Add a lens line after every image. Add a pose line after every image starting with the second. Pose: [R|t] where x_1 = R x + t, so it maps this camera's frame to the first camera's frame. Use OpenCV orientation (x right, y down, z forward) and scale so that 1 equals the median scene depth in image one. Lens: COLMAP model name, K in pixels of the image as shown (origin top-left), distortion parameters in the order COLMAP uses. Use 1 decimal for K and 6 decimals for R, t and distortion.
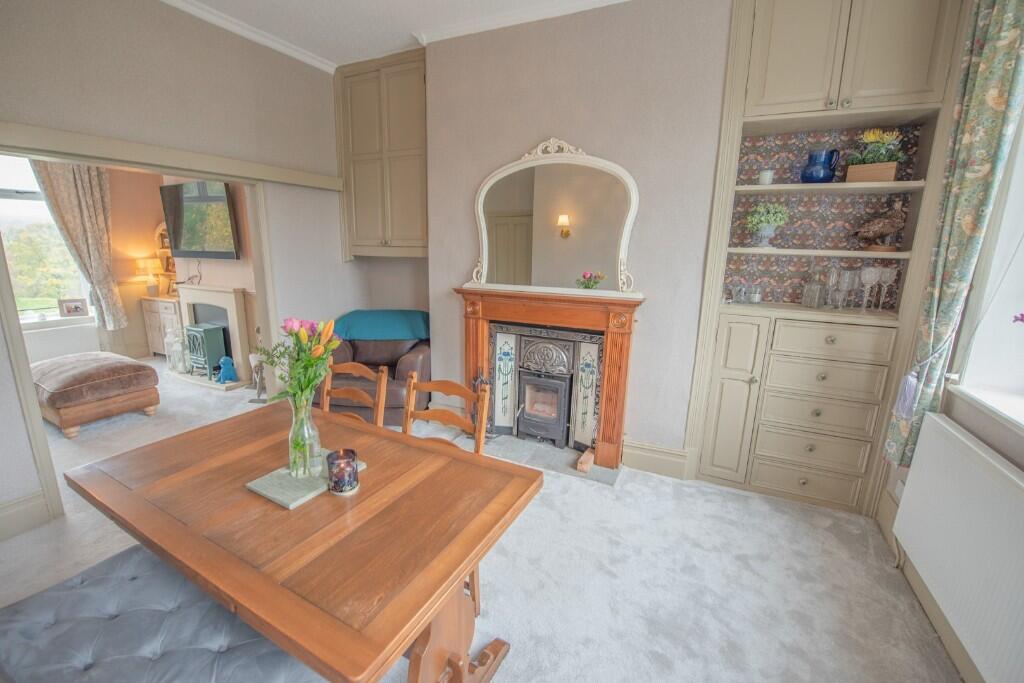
lens RADIAL K [[424.0, 0, 493.6], [0, 424.0, 336.1], [0, 0, 1]] dist [-0.013166, -0.000373]
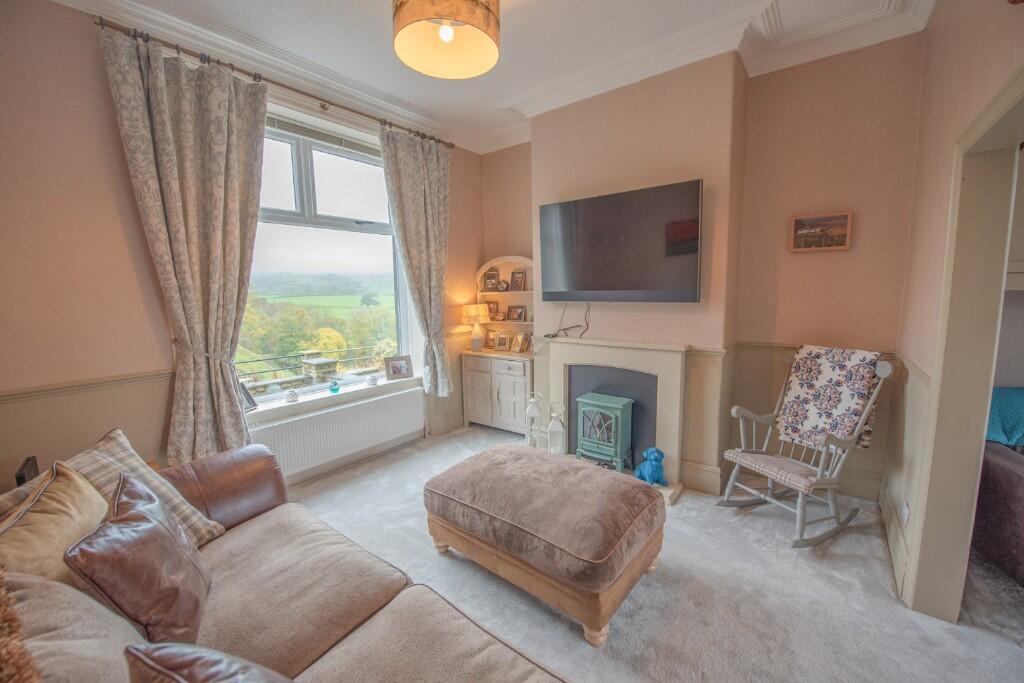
lens RADIAL K [[415.5, 0, 512.0], [0, 415.5, 341.5], [0, 0, 1]] dist [-0.009760, -0.000170]
pose [[0.984538, -0.002917, -0.175146, -1.076183], [-0.011516, 0.996621, -0.081331, -0.090191], [0.174791, 0.082091, 0.981177, 0.444705]]
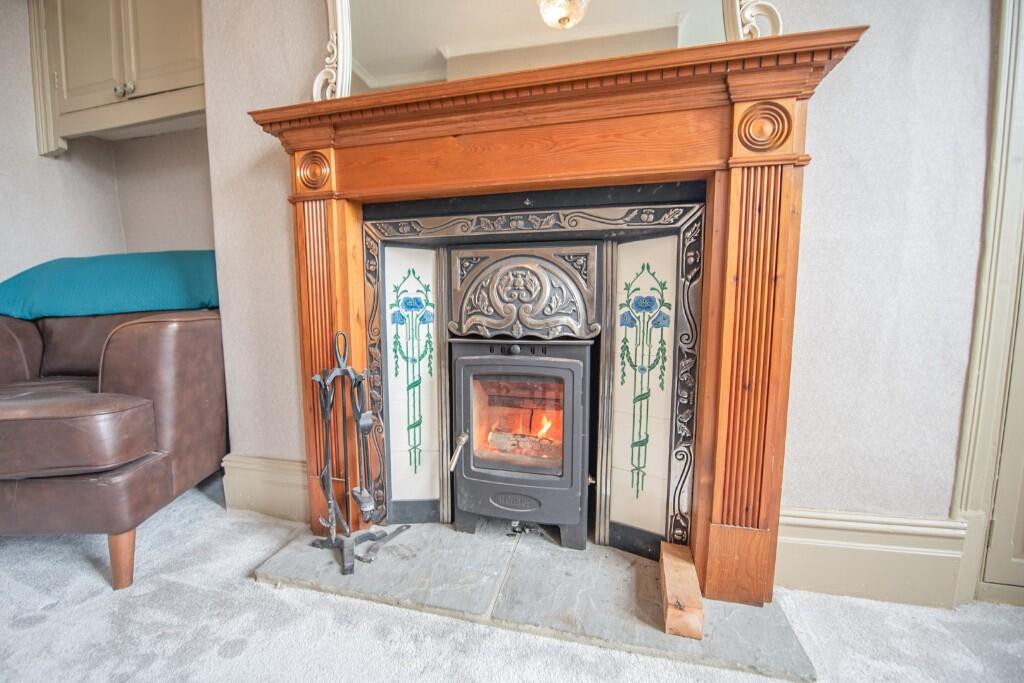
lens RADIAL K [[424.3, 0, 479.1], [0, 424.3, 337.7], [0, 0, 1]] dist [-0.010986, -0.000125]
pose [[0.982364, -0.042974, 0.181973, 0.018427], [0.063093, 0.992335, -0.106256, 0.119973], [-0.176012, 0.115863, 0.977546, 0.643100]]
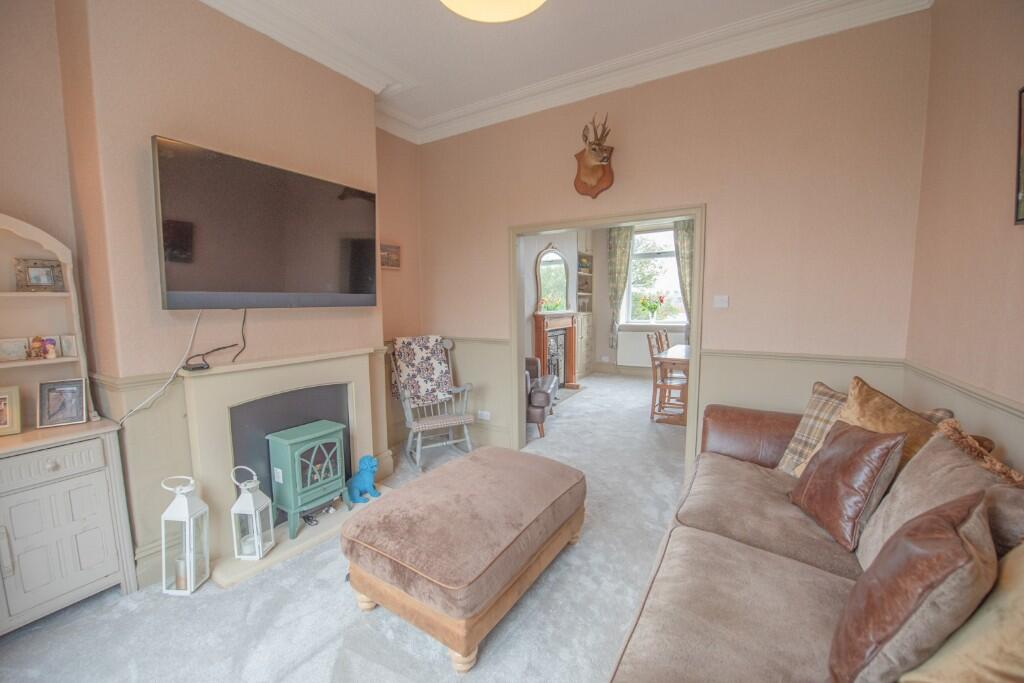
lens RADIAL K [[402.3, 0, 512.0], [0, 402.3, 341.5], [0, 0, 1]] dist [-0.001259, -0.000124]
pose [[0.071766, -0.110721, 0.991257, -1.749355], [0.217963, 0.971541, 0.092739, -0.186839], [-0.973315, 0.209402, 0.093857, 0.988029]]
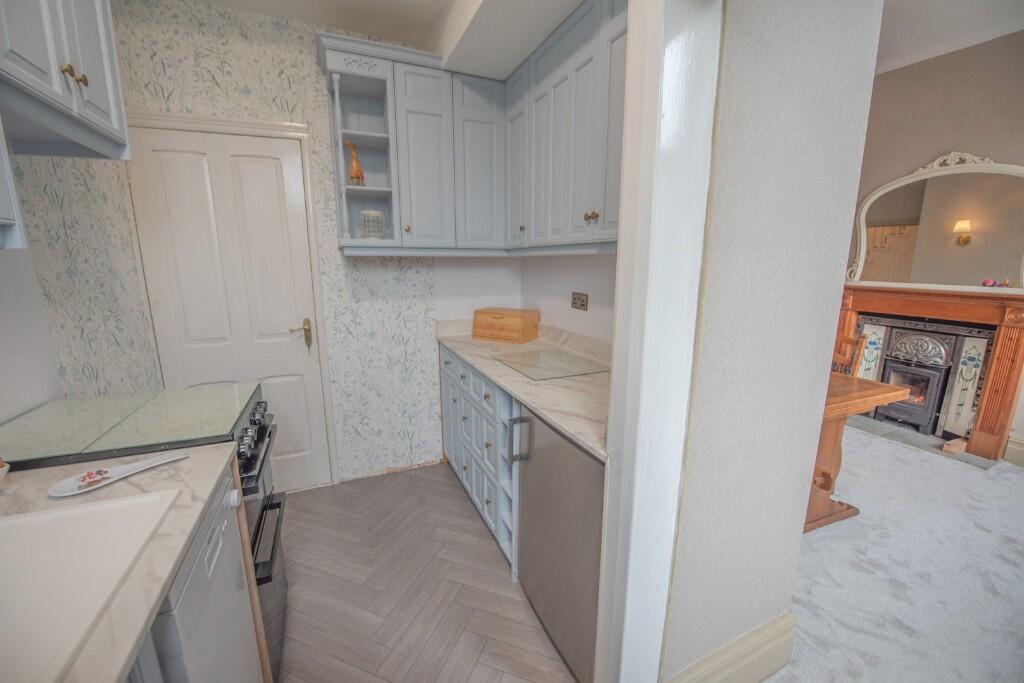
lens RADIAL K [[409.3, 0, 512.0], [0, 409.3, 341.5], [0, 0, 1]] dist [-0.020857, -0.000393]
pose [[0.774815, 0.114519, -0.621729, -0.051440], [-0.129511, 0.991351, 0.021202, 0.145437], [0.618780, 0.064093, 0.782945, -0.465854]]
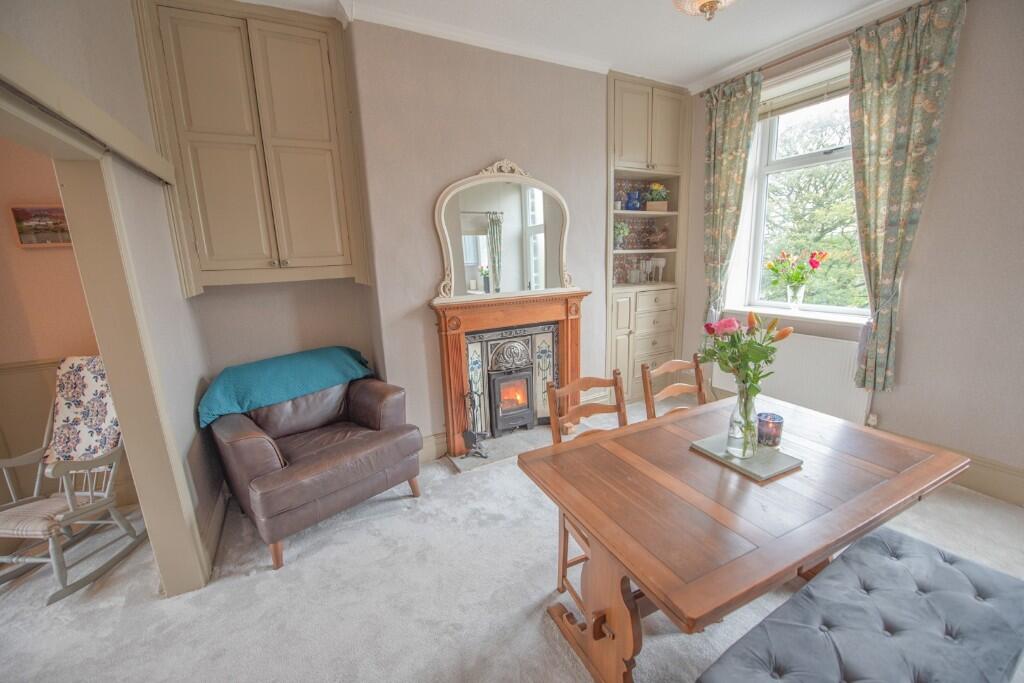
lens RADIAL K [[409.3, 0, 512.0], [0, 409.3, 341.5], [0, 0, 1]] dist [-0.020857, -0.000393]
pose [[0.587235, -0.204174, 0.783242, -0.702248], [0.215016, 0.972245, 0.092235, -0.082183], [-0.780335, 0.114246, 0.614837, 0.330424]]
